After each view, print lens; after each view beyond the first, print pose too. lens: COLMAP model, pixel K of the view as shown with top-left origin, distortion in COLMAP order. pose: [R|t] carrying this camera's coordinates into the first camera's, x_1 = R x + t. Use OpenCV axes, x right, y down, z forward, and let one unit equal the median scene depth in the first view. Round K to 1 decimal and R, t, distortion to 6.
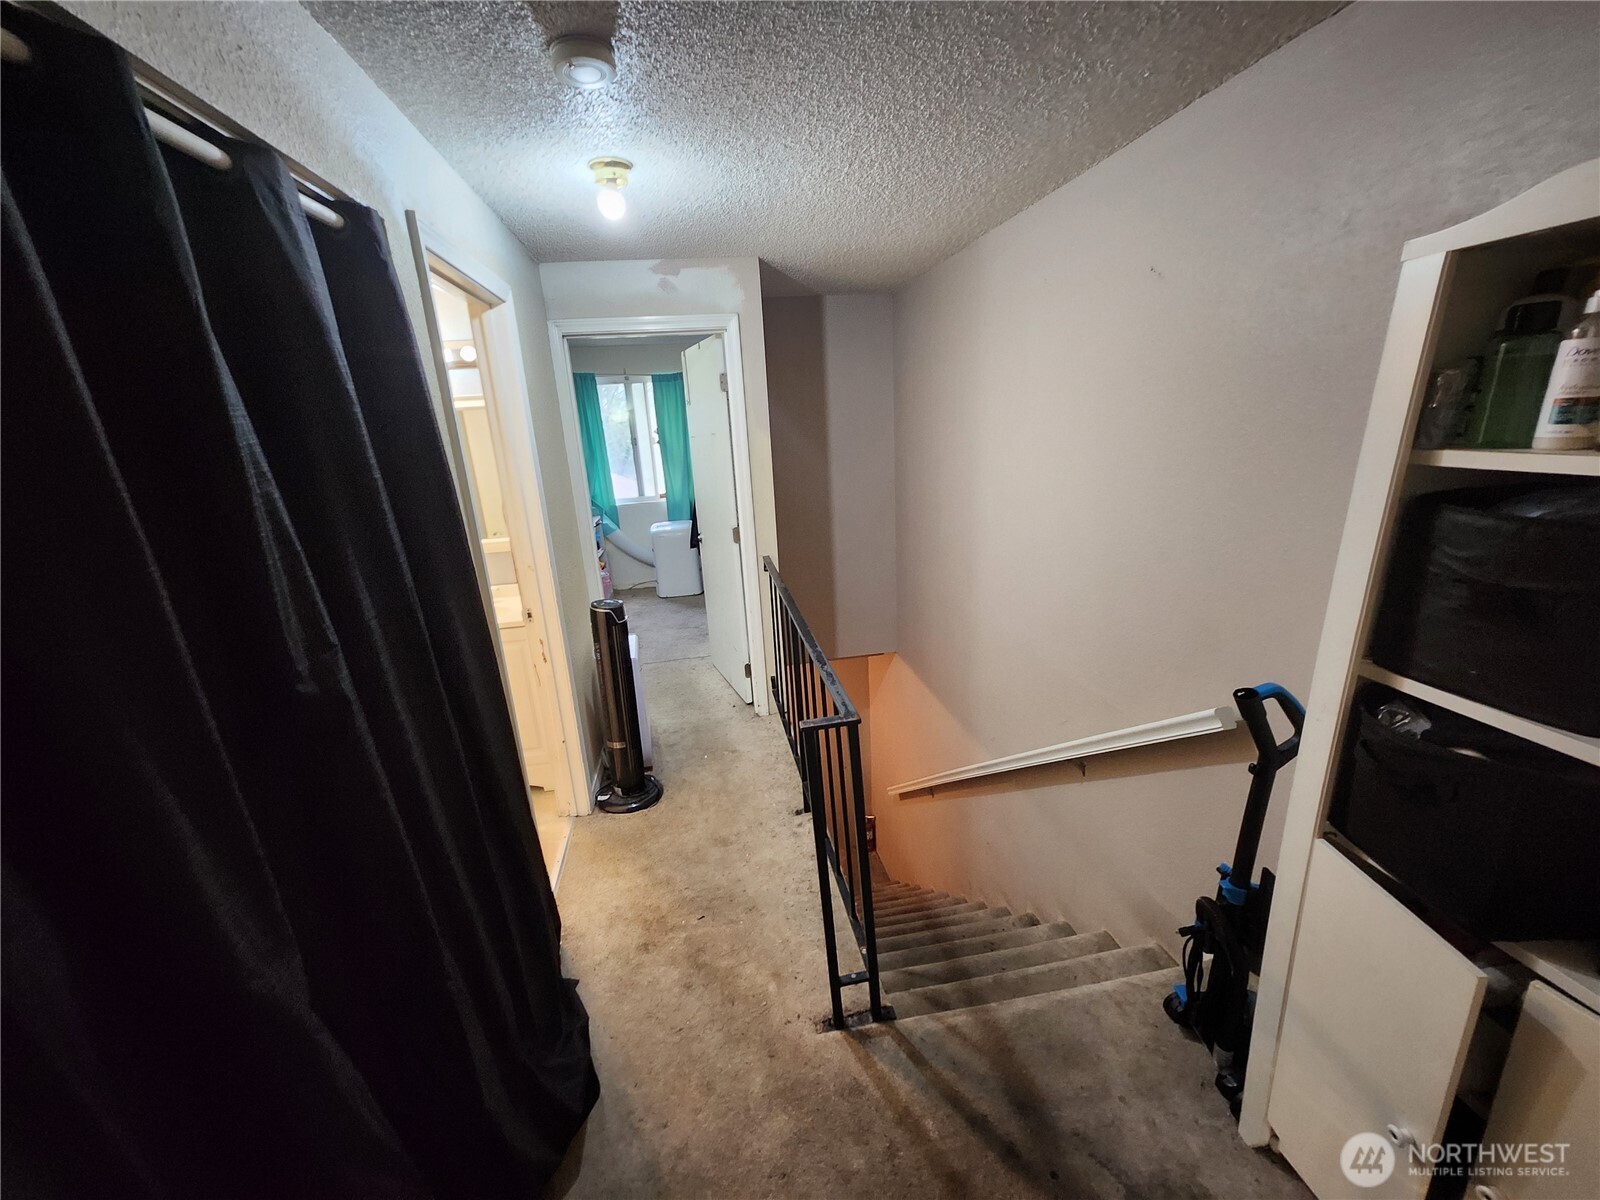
lens RADIAL K [[631.6, 0, 790.3], [0, 631.6, 607.3], [0, 0, 1]] dist [-0.003402, 0.002150]
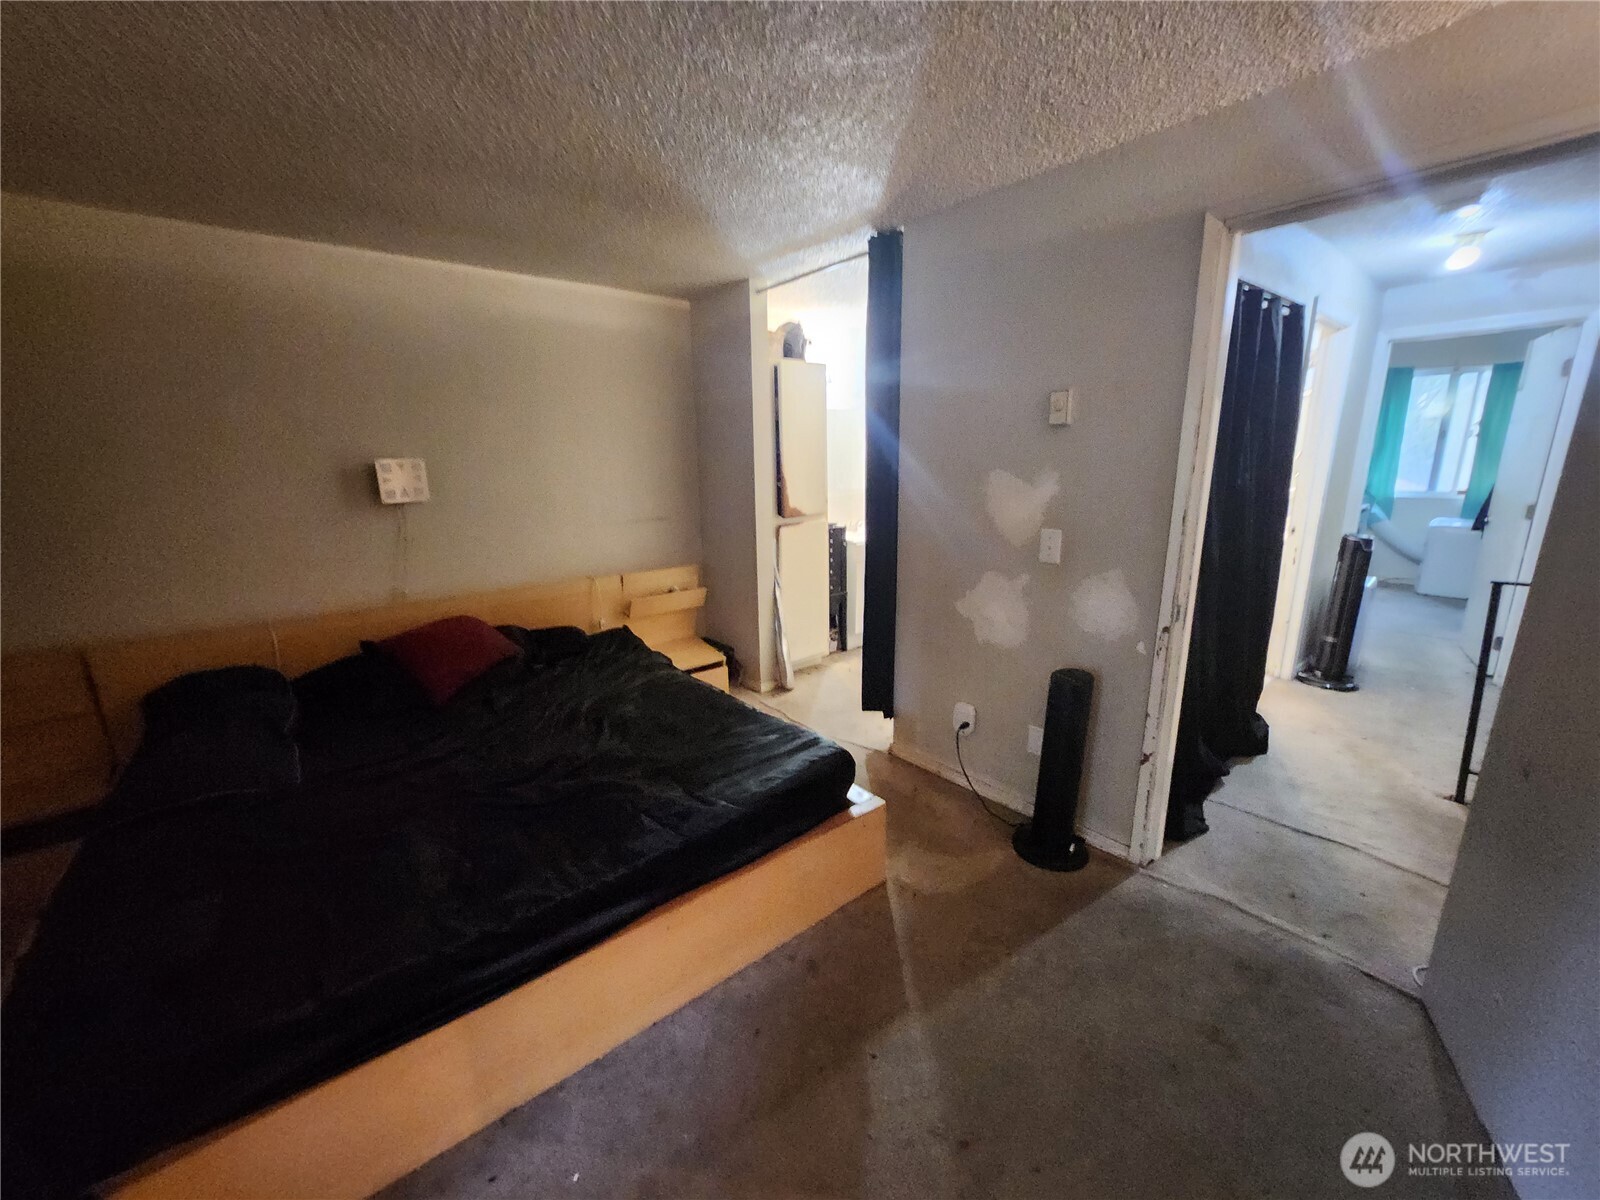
lens RADIAL K [[633.6, 0, 790.0], [0, 633.6, 601.4], [0, 0, 1]] dist [-0.001641, 0.001947]
pose [[0.510556, 0.242445, -0.824957, 0.295484], [-0.253809, 0.959168, 0.124808, 0.323231], [0.821531, 0.145660, 0.551243, -0.894359]]
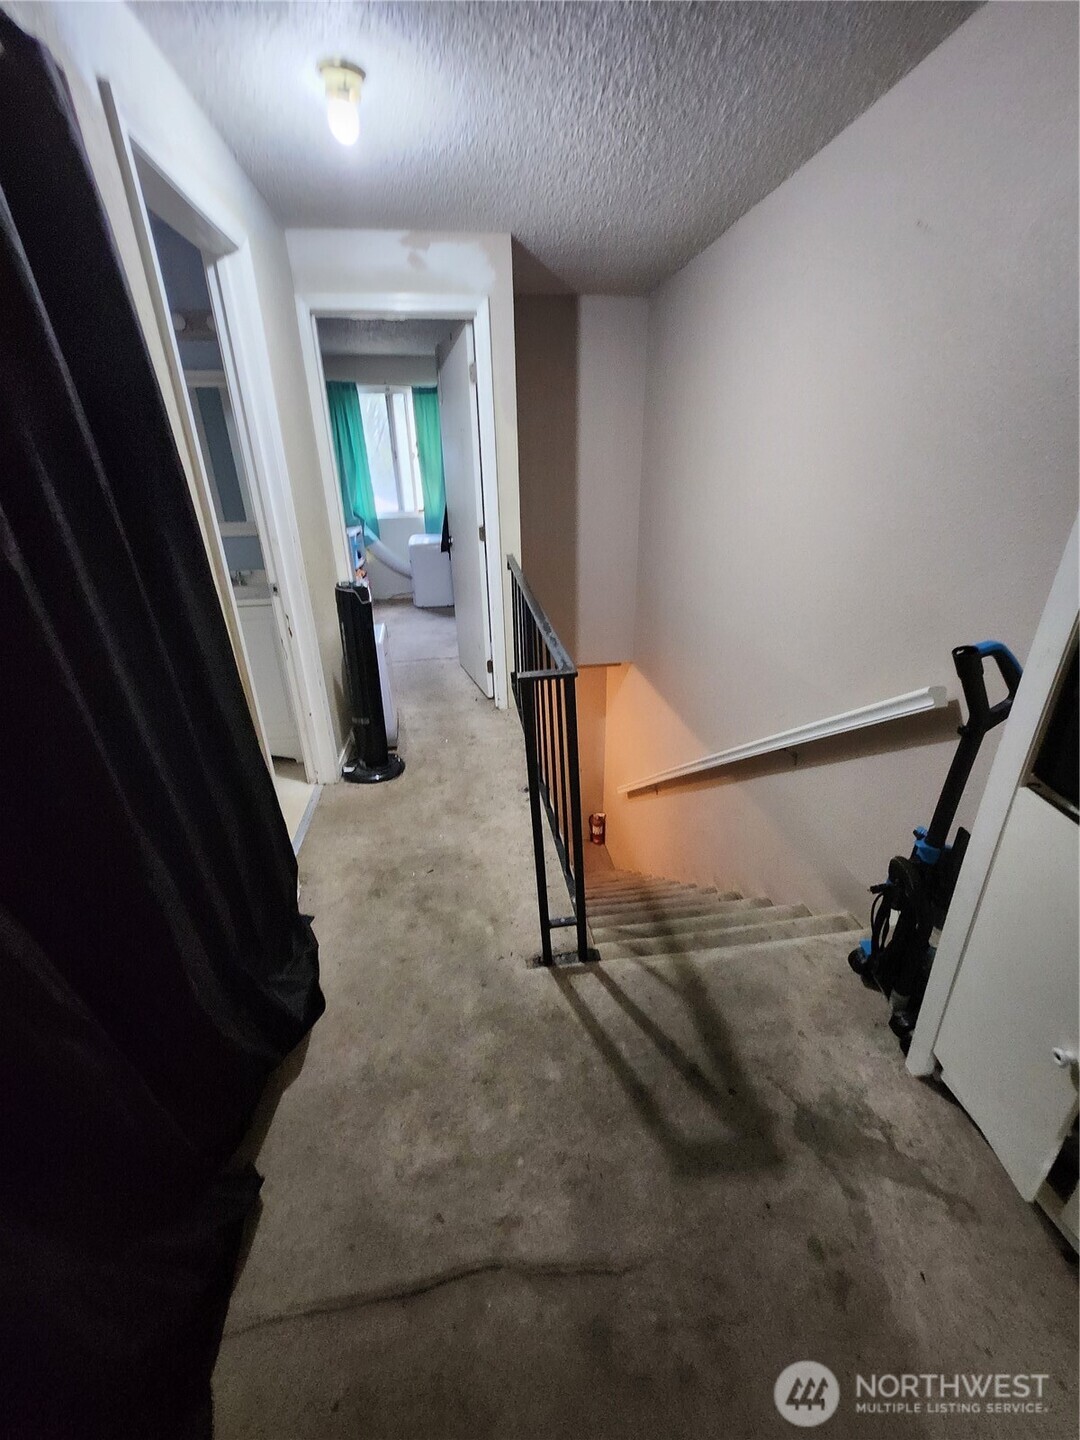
lens RADIAL K [[570.5, 0, 540.0], [0, 570.5, 706.6], [0, 0, 1]] dist [0.001353, 0.000026]
pose [[0.999051, 0.043424, -0.003417, 0.035916], [-0.042747, 0.992489, 0.114623, 0.083259], [0.008369, -0.114368, 0.993403, 0.054295]]
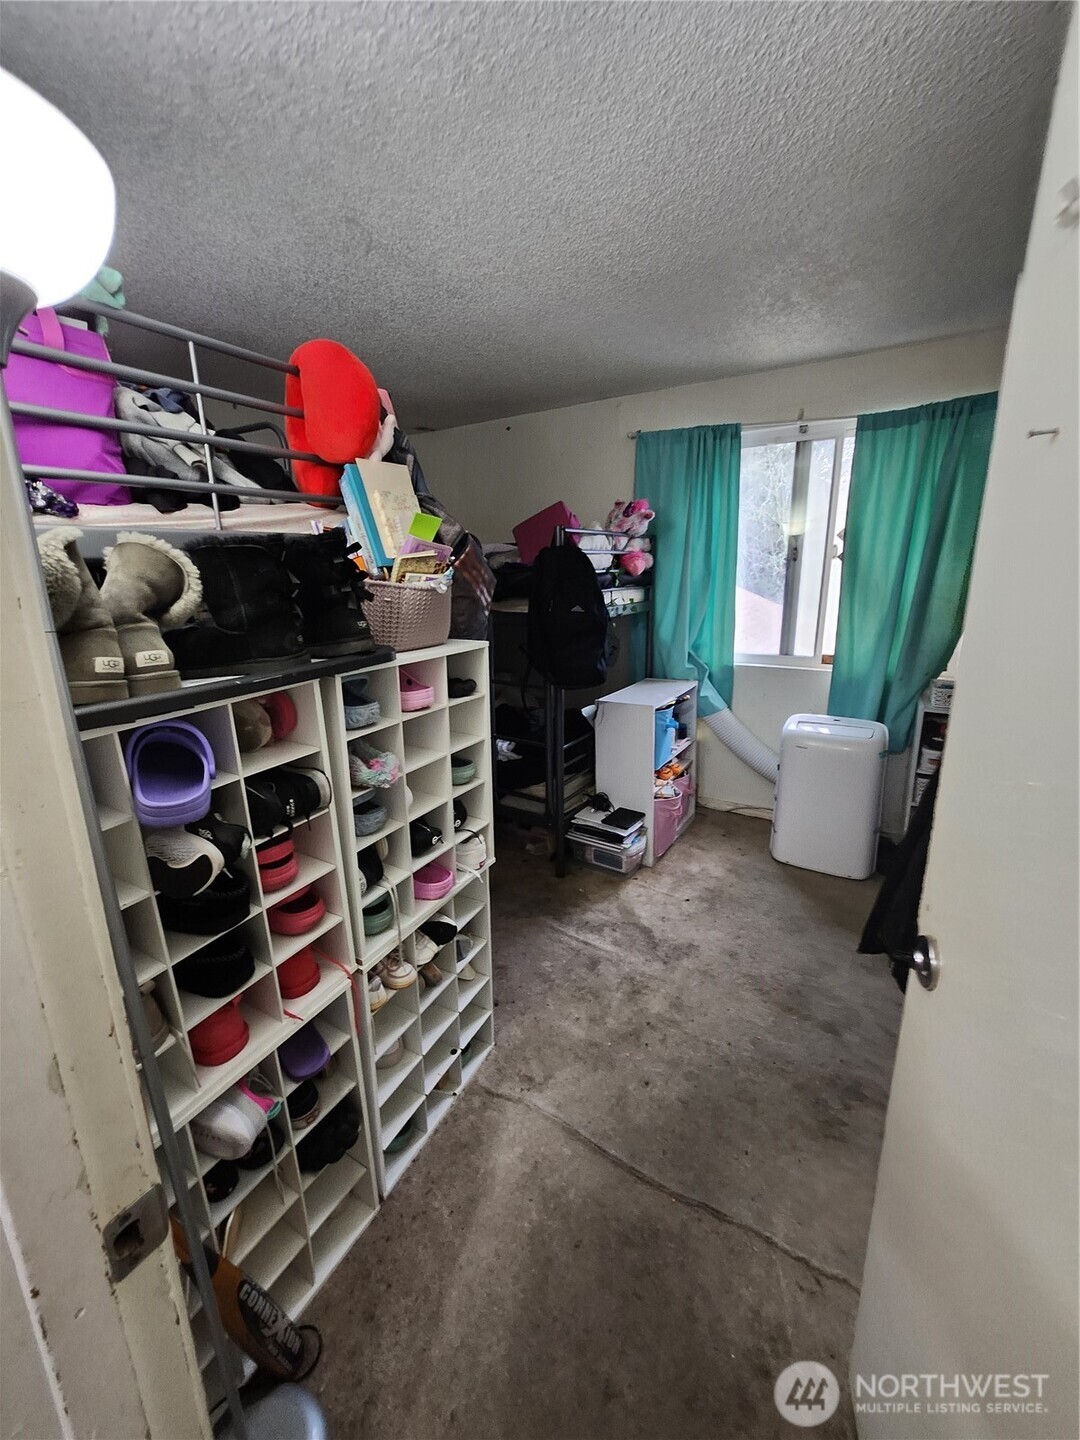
lens RADIAL K [[567.3, 0, 540.7], [0, 567.3, 706.3], [0, 0, 1]] dist [0.003092, -0.000074]
pose [[0.768301, 0.193618, -0.610103, -0.254238], [-0.210143, 0.976621, 0.045300, -0.309205], [0.604610, 0.093405, 0.791026, 1.373220]]
